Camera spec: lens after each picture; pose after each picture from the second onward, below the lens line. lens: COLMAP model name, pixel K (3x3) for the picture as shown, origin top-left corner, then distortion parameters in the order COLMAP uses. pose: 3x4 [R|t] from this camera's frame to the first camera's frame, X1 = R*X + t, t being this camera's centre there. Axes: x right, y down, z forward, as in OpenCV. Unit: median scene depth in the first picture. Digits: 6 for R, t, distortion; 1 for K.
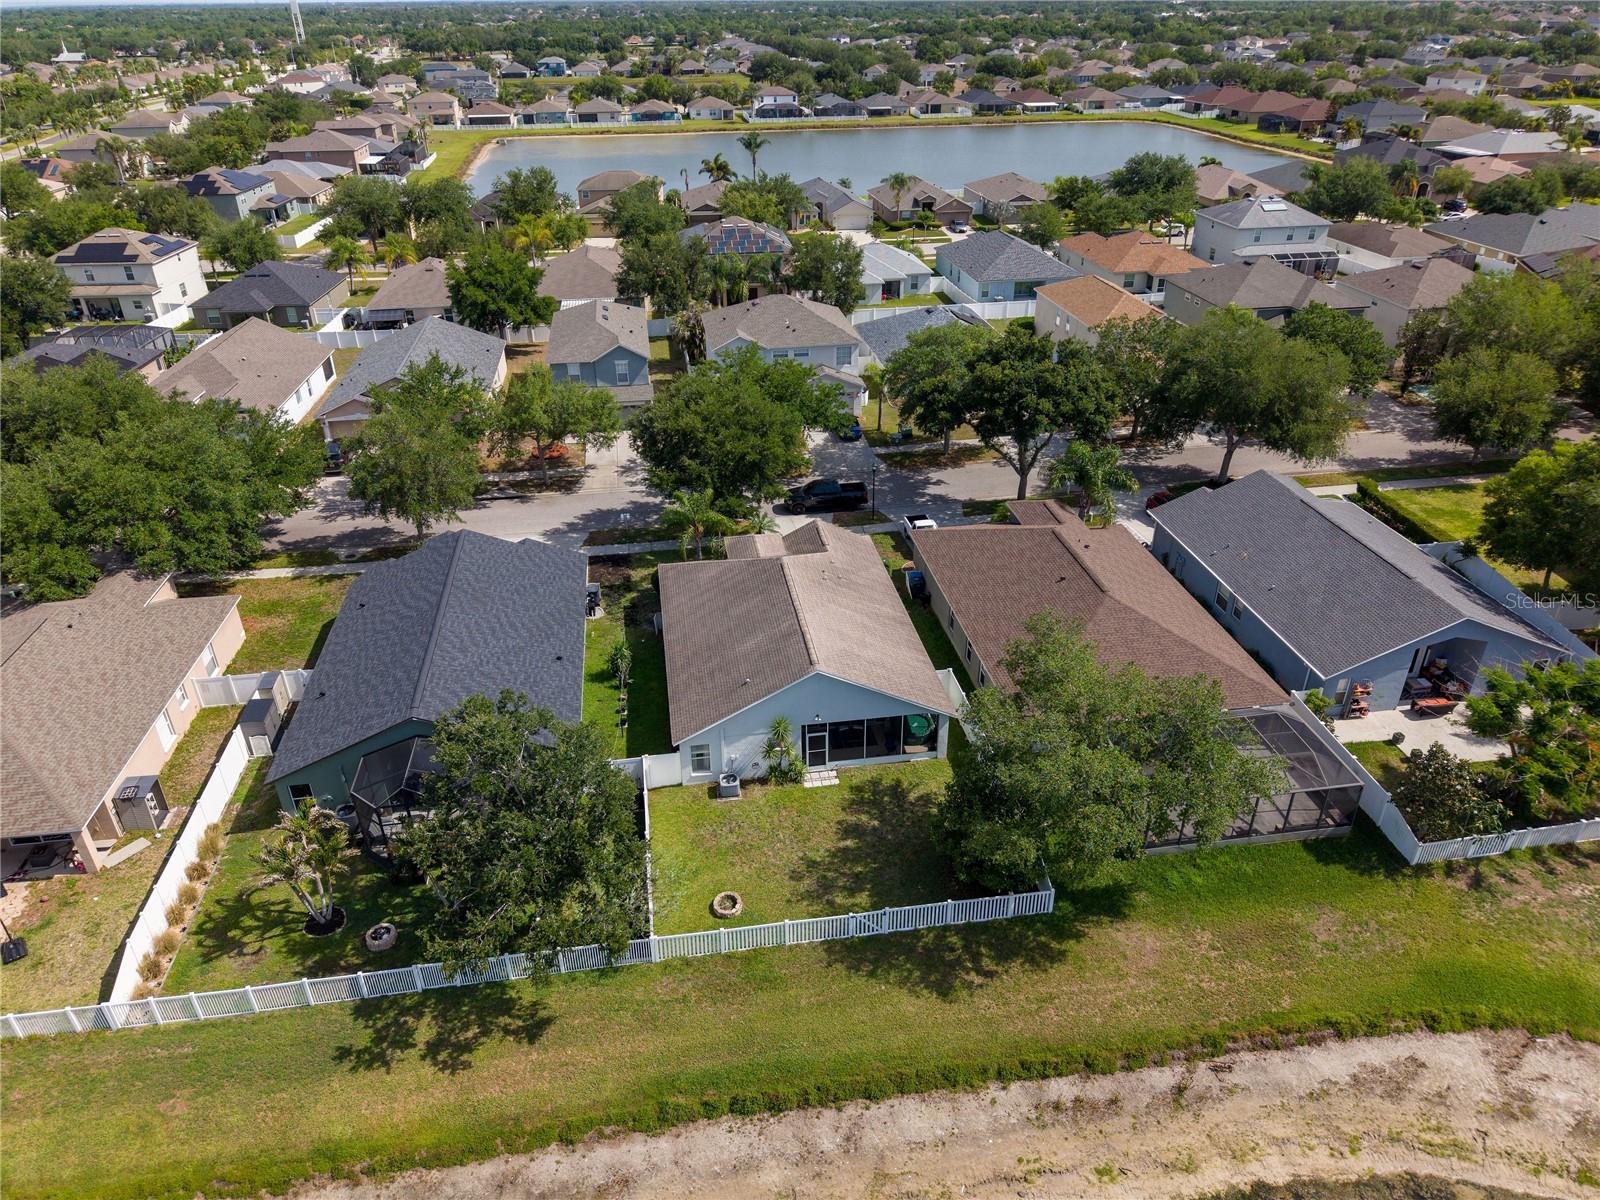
lens RADIAL K [[1090.3, 0, 800.0], [0, 1090.3, 600.0], [0, 0, 1]] dist [0.050952, -0.077422]
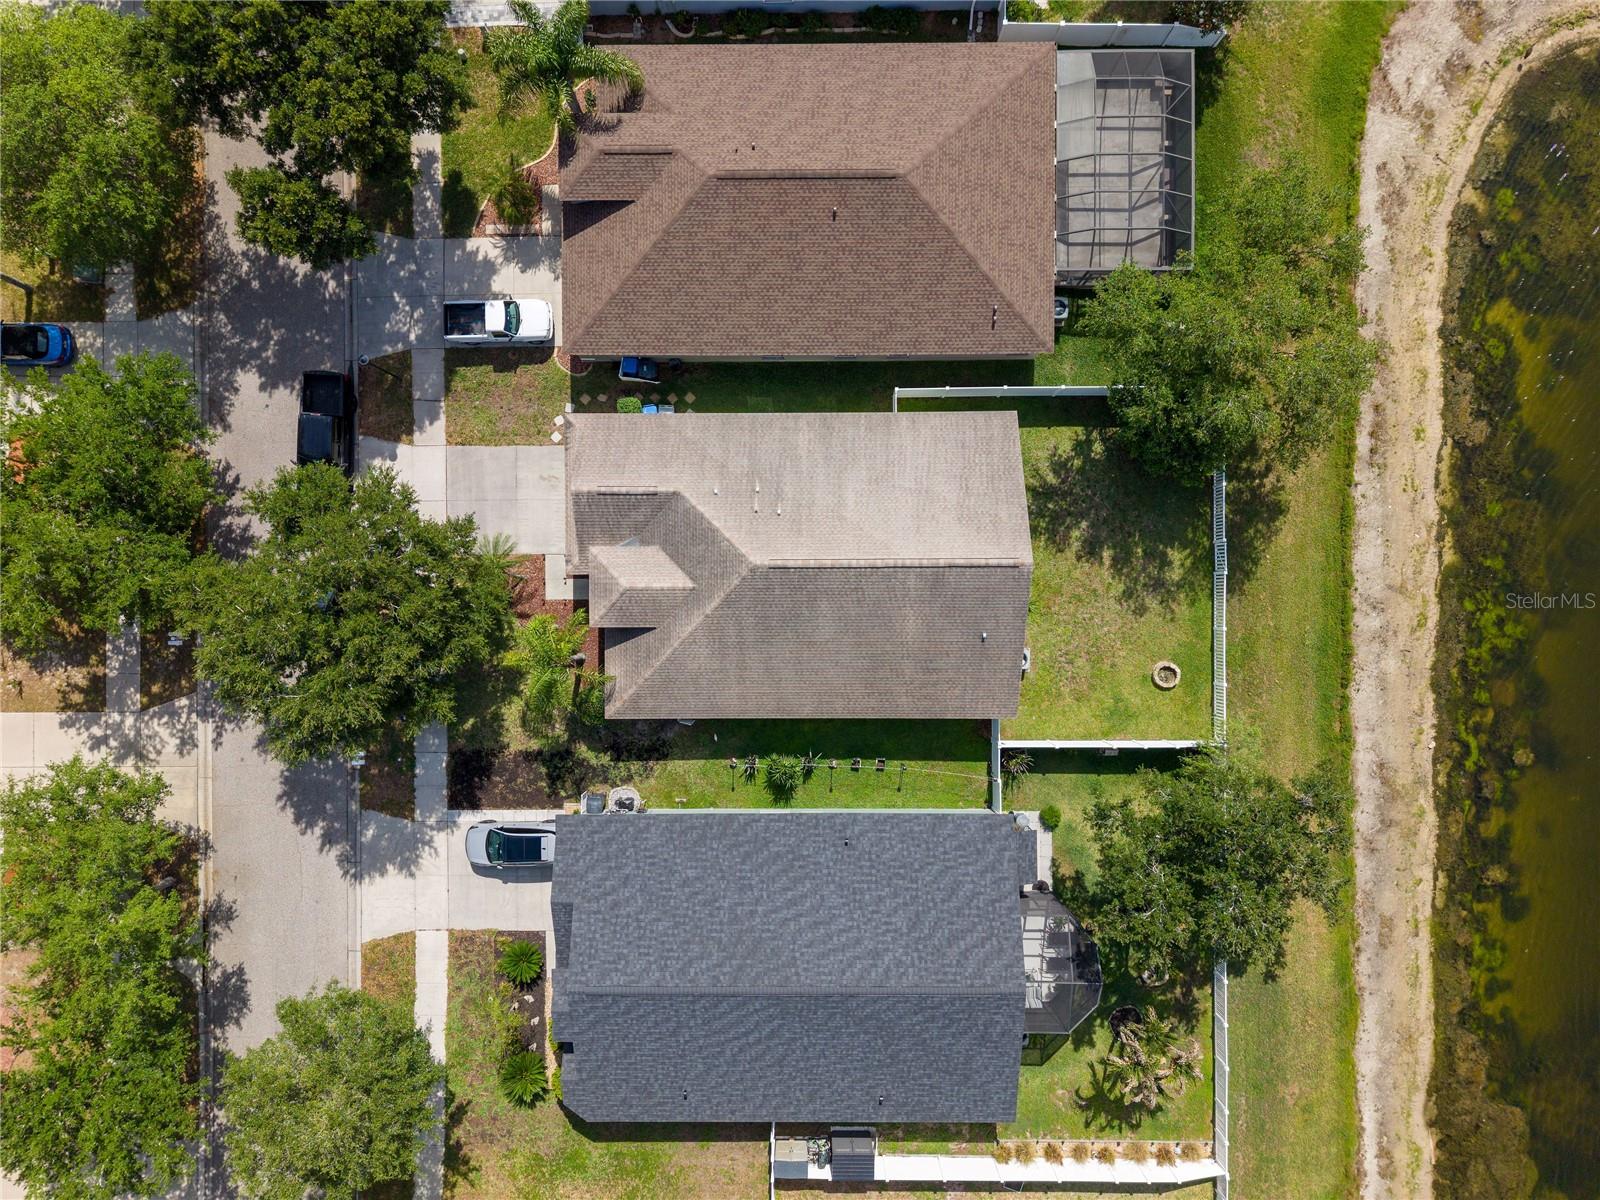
lens RADIAL K [[1090.3, 0, 800.0], [0, 1090.3, 600.0], [0, 0, 1]] dist [0.050952, -0.077422]
pose [[0.147348, -0.989062, 0.006696, -0.052197], [0.486988, 0.078439, 0.869879, -0.882473], [-0.860890, -0.124914, 0.493219, 0.767764]]
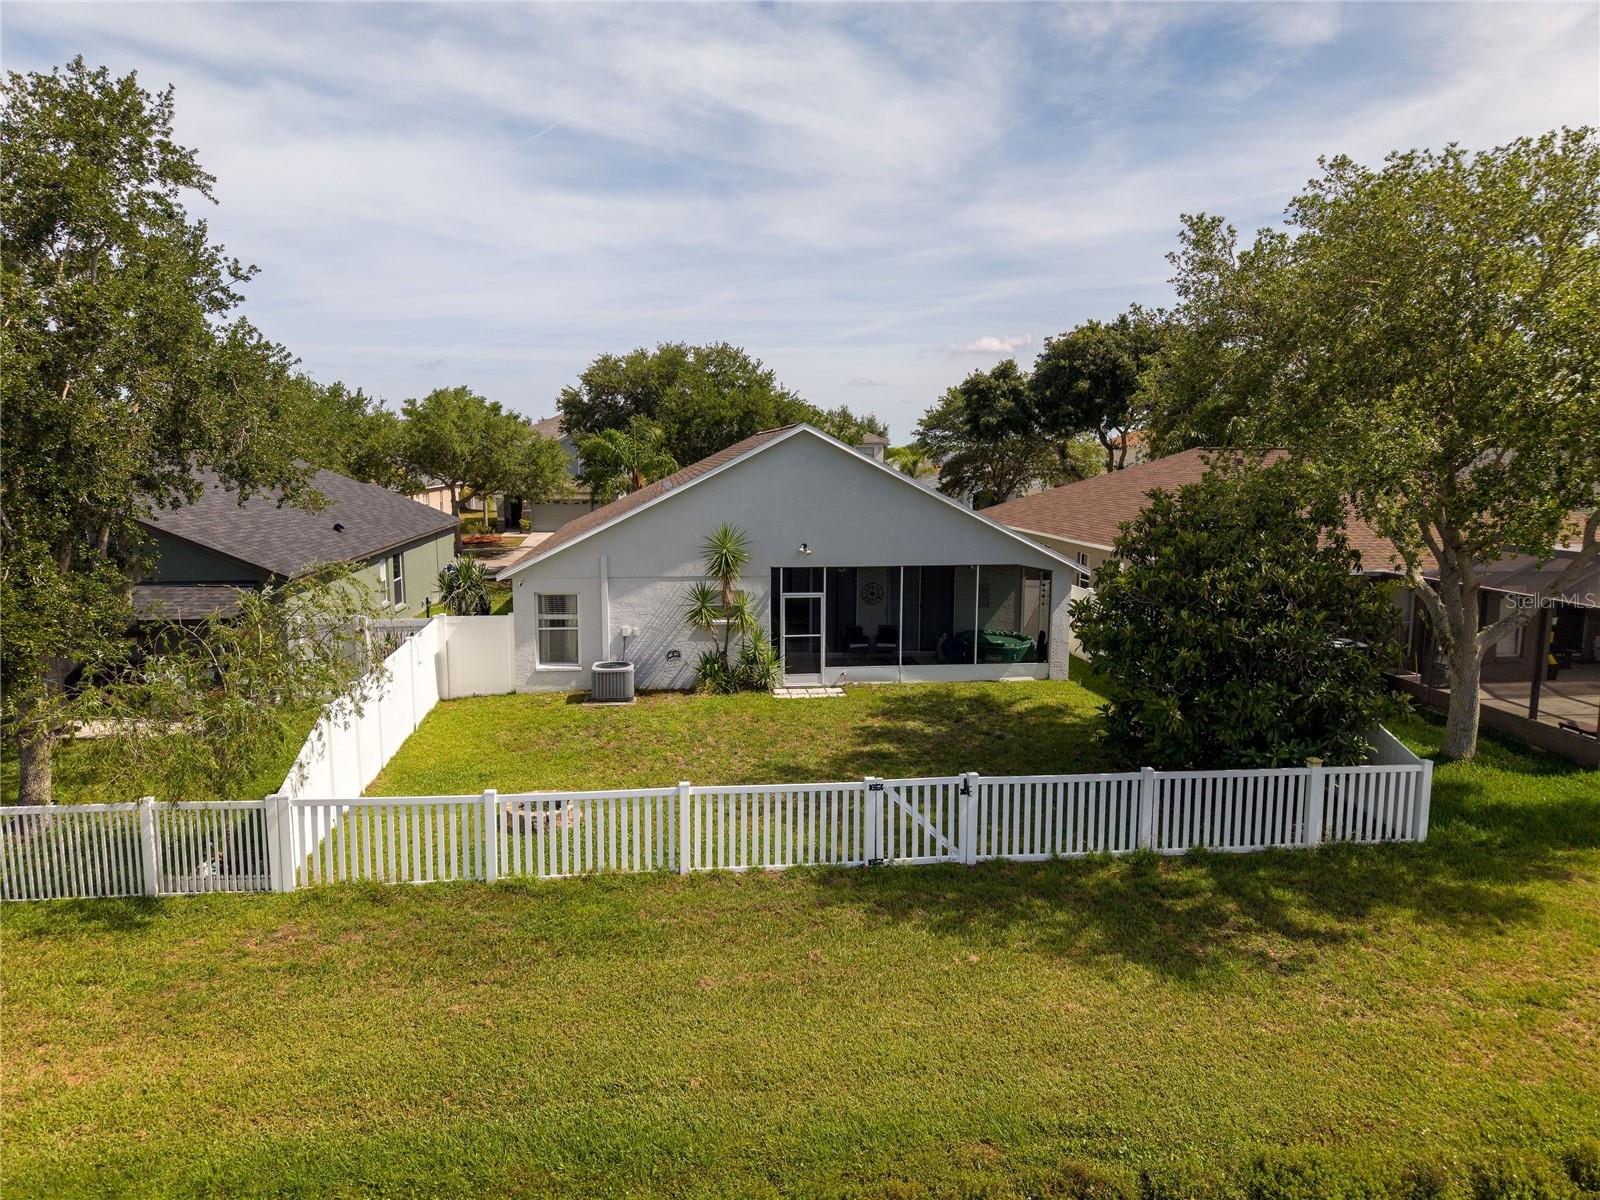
lens RADIAL K [[1090.3, 0, 800.0], [0, 1090.3, 600.0], [0, 0, 1]] dist [0.050952, -0.077422]
pose [[0.999583, 0.011836, -0.026333, 0.031313], [-0.020495, 0.933310, -0.358487, 0.344028], [0.020334, 0.358877, 0.933163, 0.625263]]
